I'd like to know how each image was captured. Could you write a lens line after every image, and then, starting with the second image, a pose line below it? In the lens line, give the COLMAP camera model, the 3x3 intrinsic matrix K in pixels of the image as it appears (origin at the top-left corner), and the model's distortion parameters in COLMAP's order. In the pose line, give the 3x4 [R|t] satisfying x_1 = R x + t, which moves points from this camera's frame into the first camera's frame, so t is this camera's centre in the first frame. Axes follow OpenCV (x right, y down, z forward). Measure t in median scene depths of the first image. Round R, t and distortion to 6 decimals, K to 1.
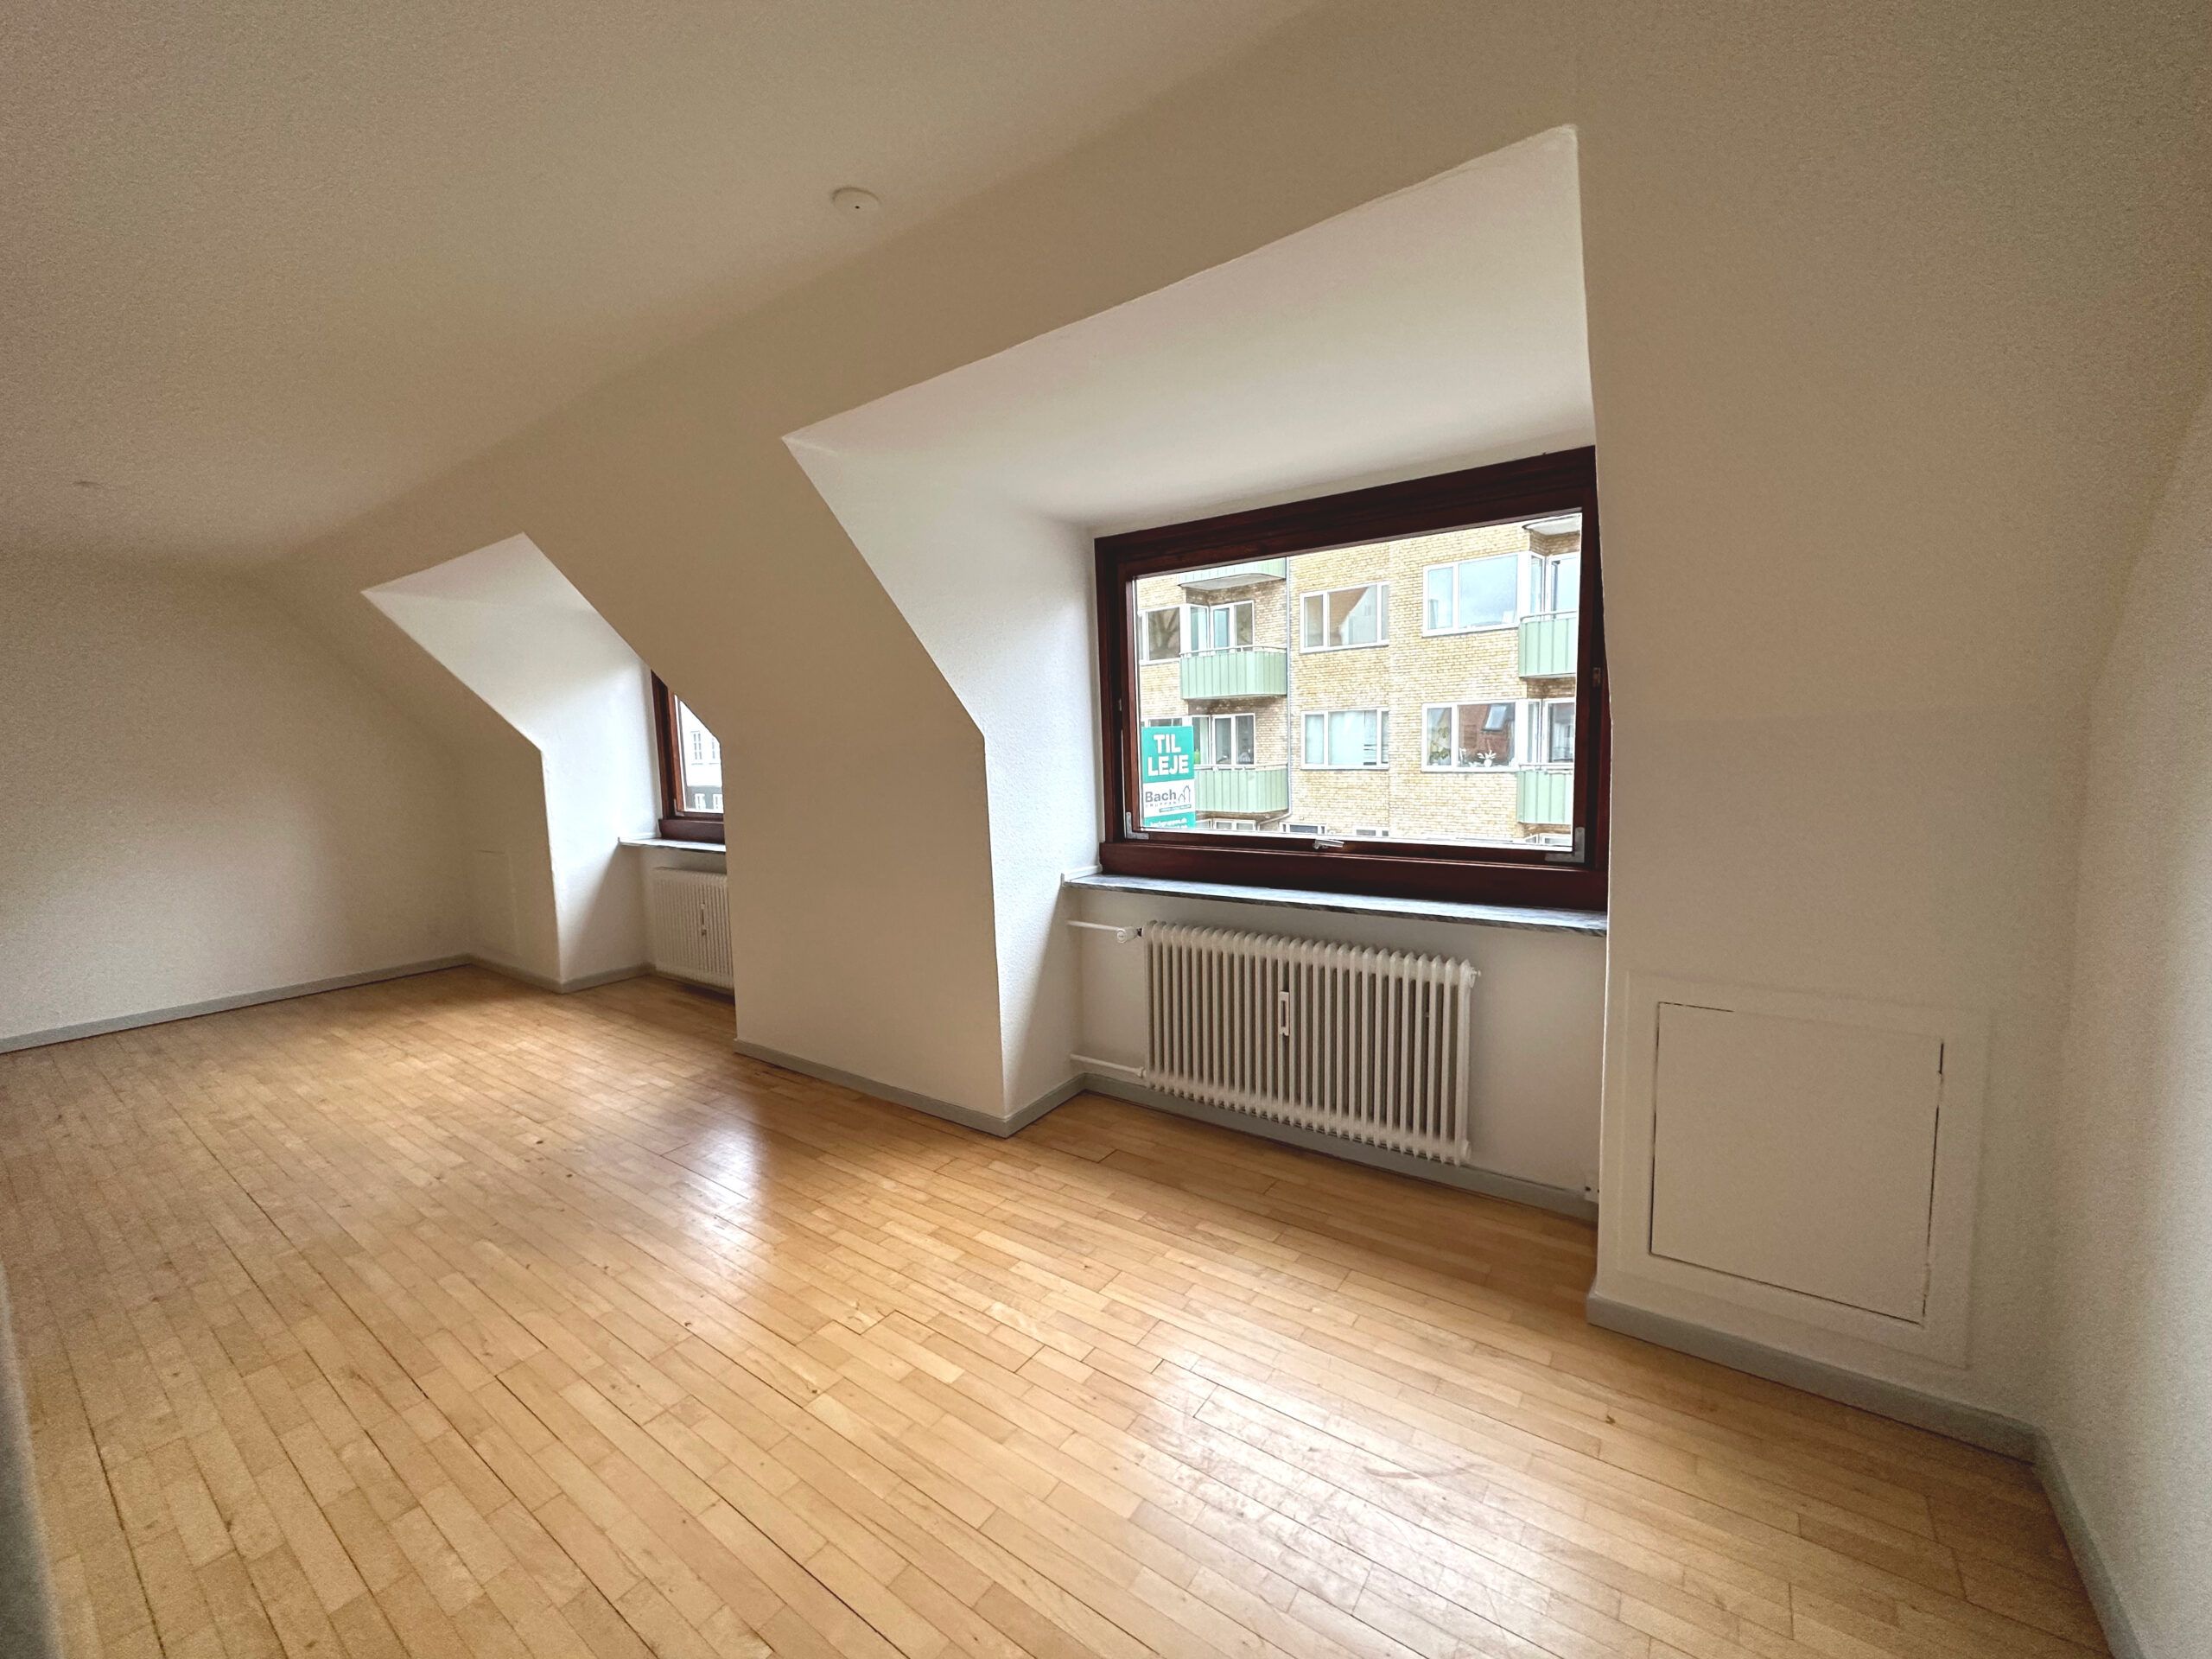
lens RADIAL K [[879.6, 0, 1108.0], [0, 879.6, 831.1], [0, 0, 1]] dist [-0.001130, 0.000314]
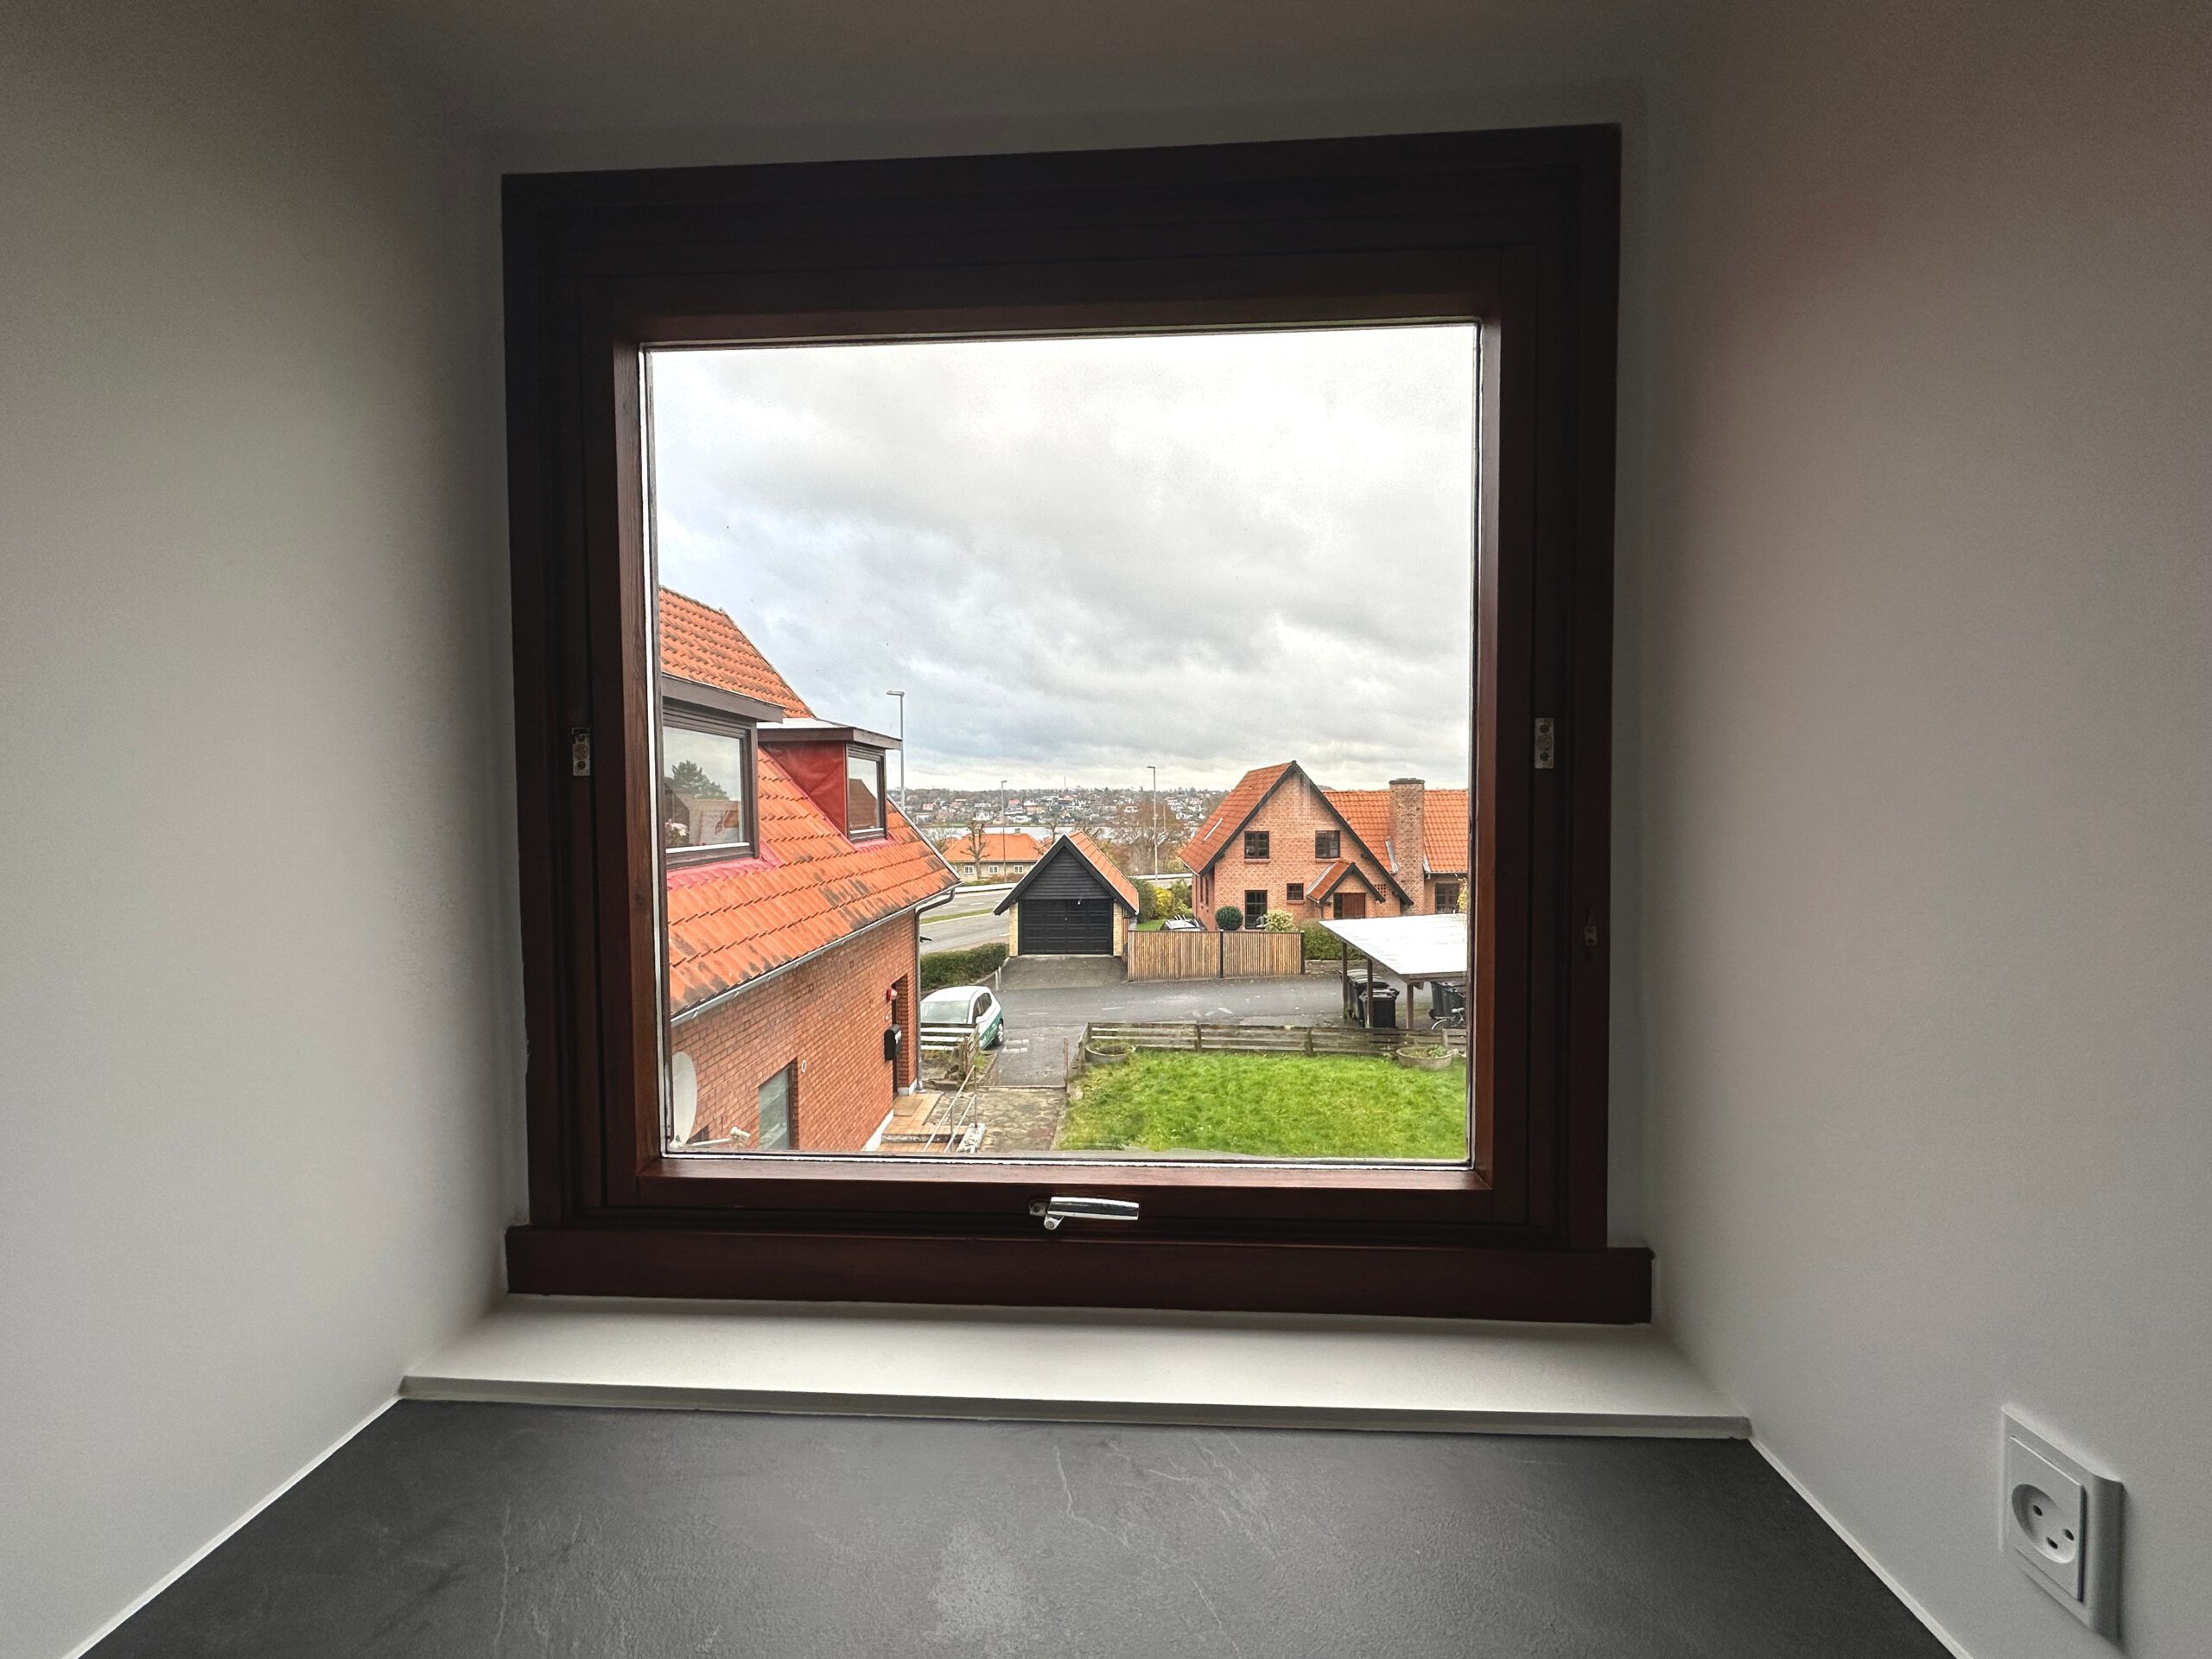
lens RADIAL K [[879.6, 0, 1108.0], [0, 879.6, 831.1], [0, 0, 1]] dist [-0.001130, 0.000314]
pose [[0.838458, 0.002122, 0.544962, -0.002371], [0.045387, 0.996246, -0.073710, -0.094756], [-0.543073, 0.086537, 0.835214, 0.716471]]
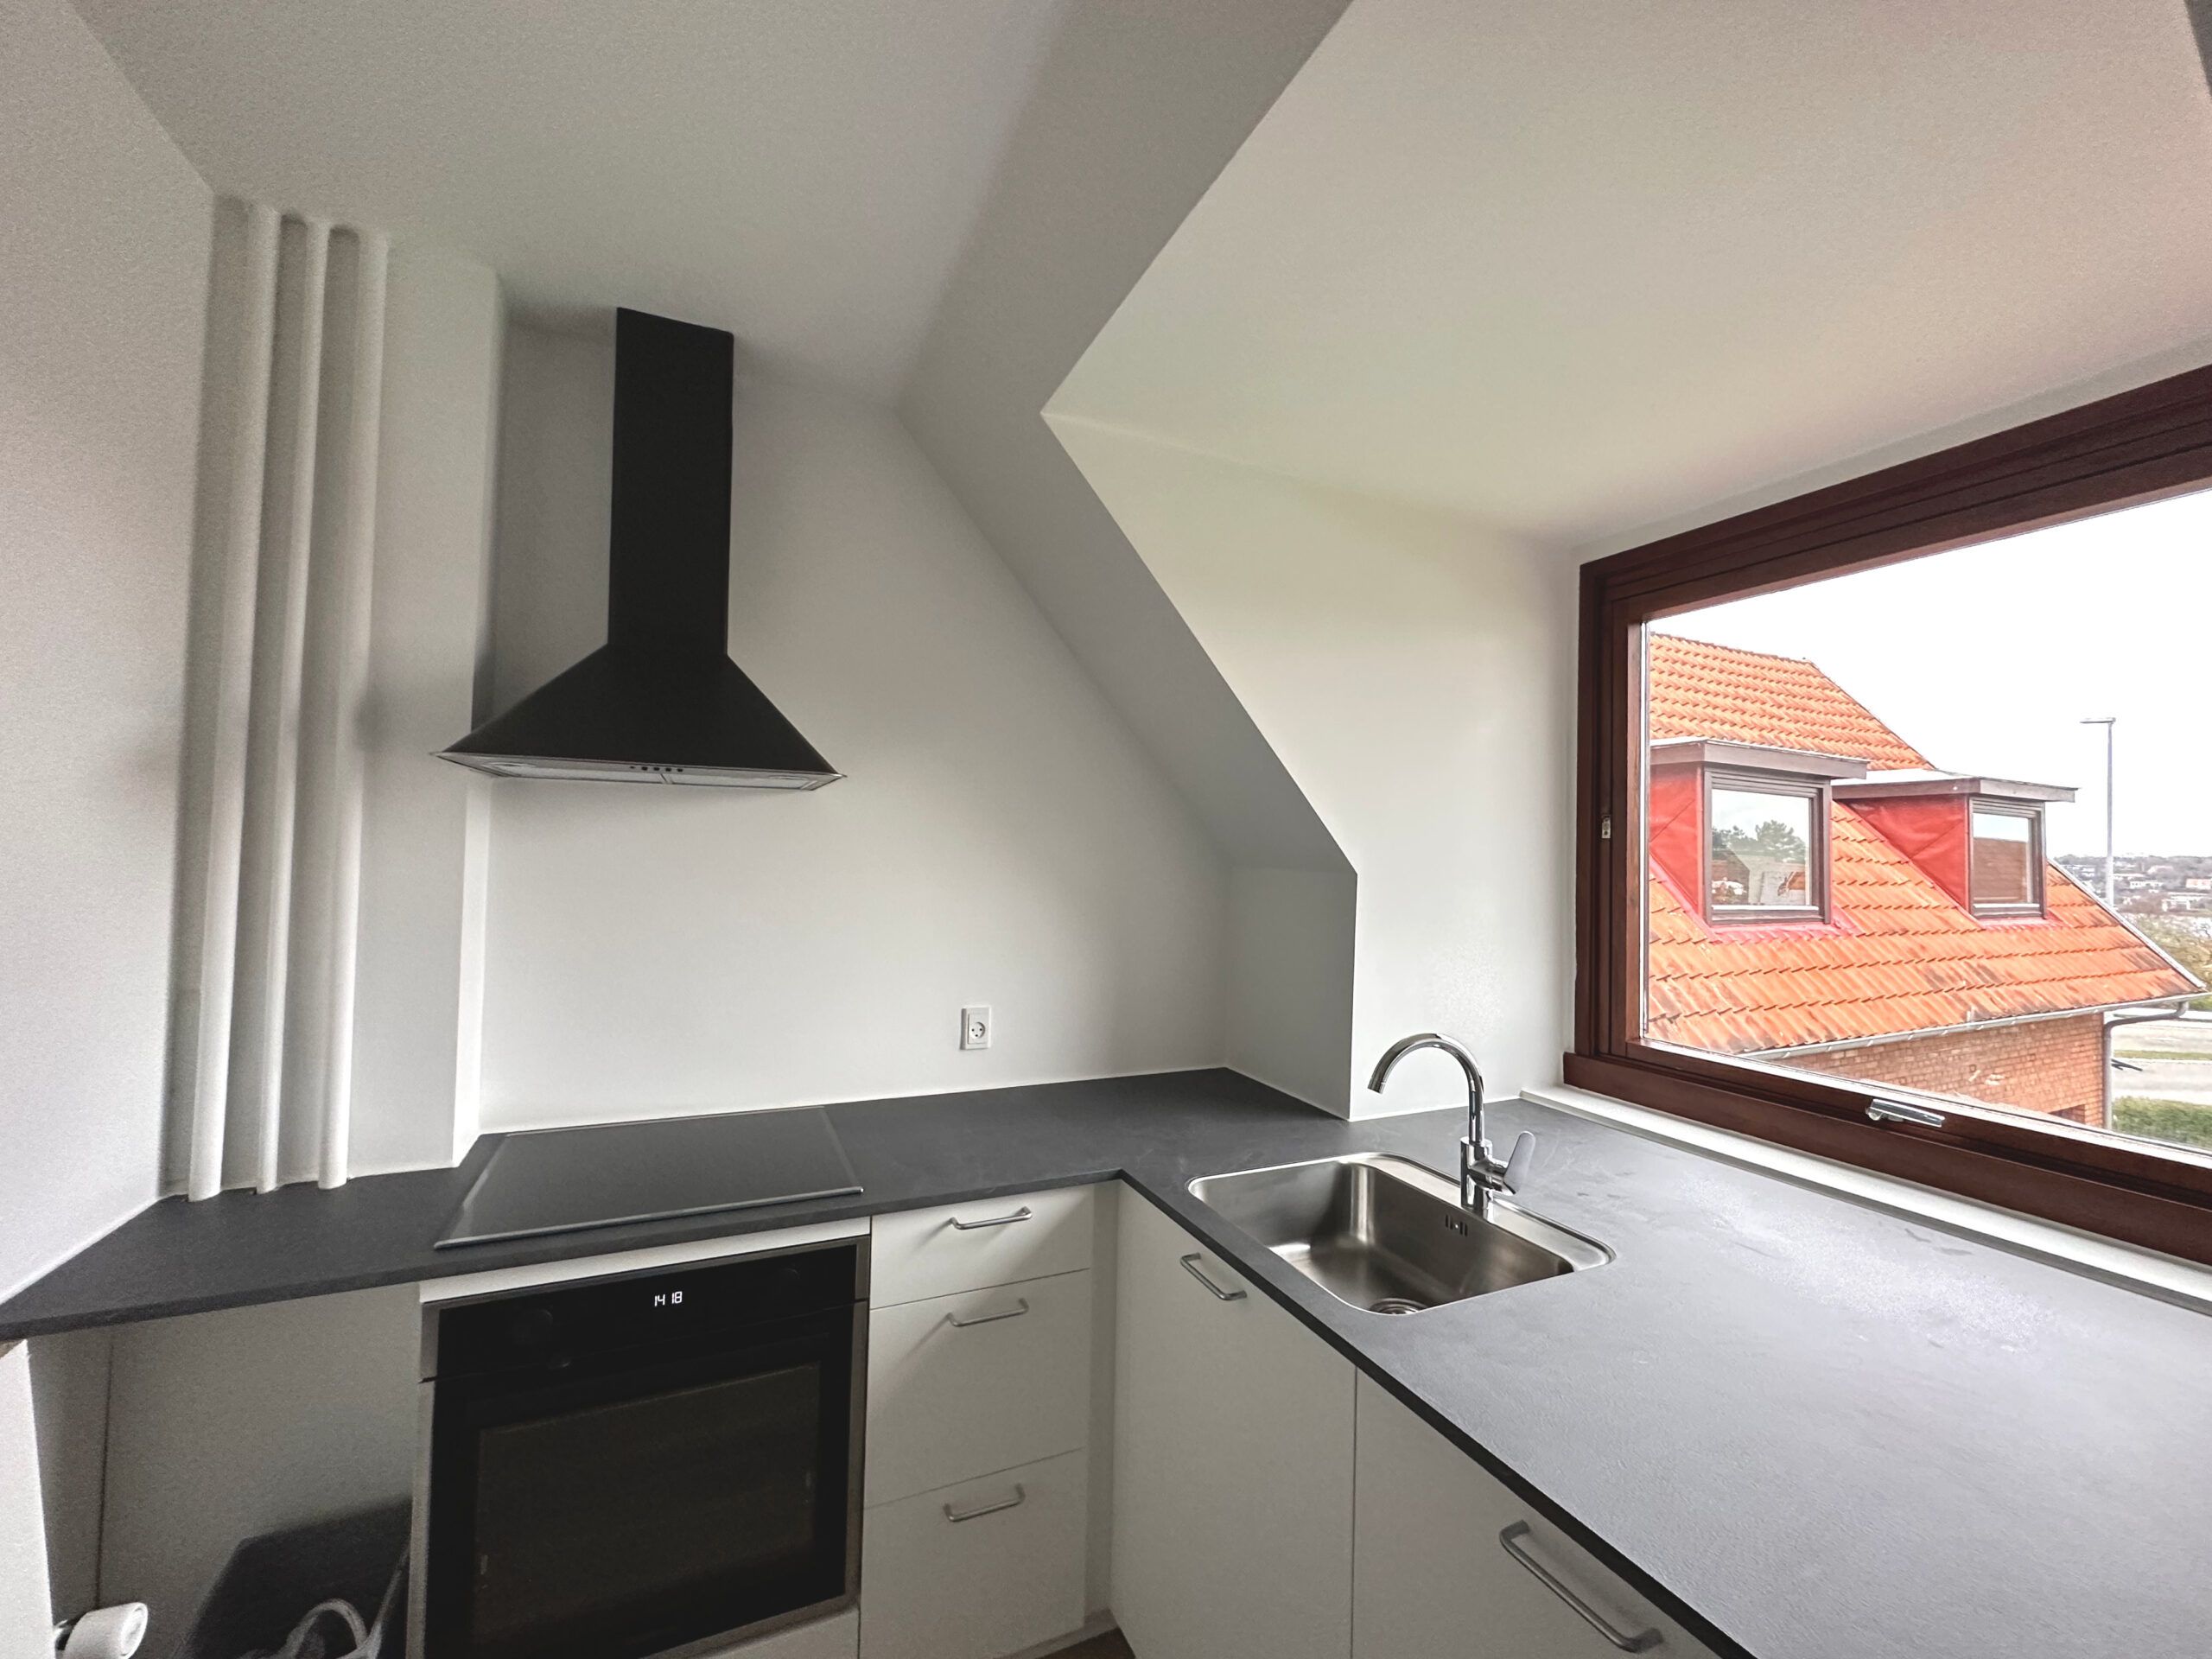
lens RADIAL K [[879.6, 0, 1108.0], [0, 879.6, 831.1], [0, 0, 1]] dist [-0.001130, 0.000314]
pose [[0.867538, 0.034064, -0.496203, 0.013745], [-0.100432, 0.989099, -0.107689, -0.046027], [0.487126, 0.143259, 0.861502, 0.351417]]
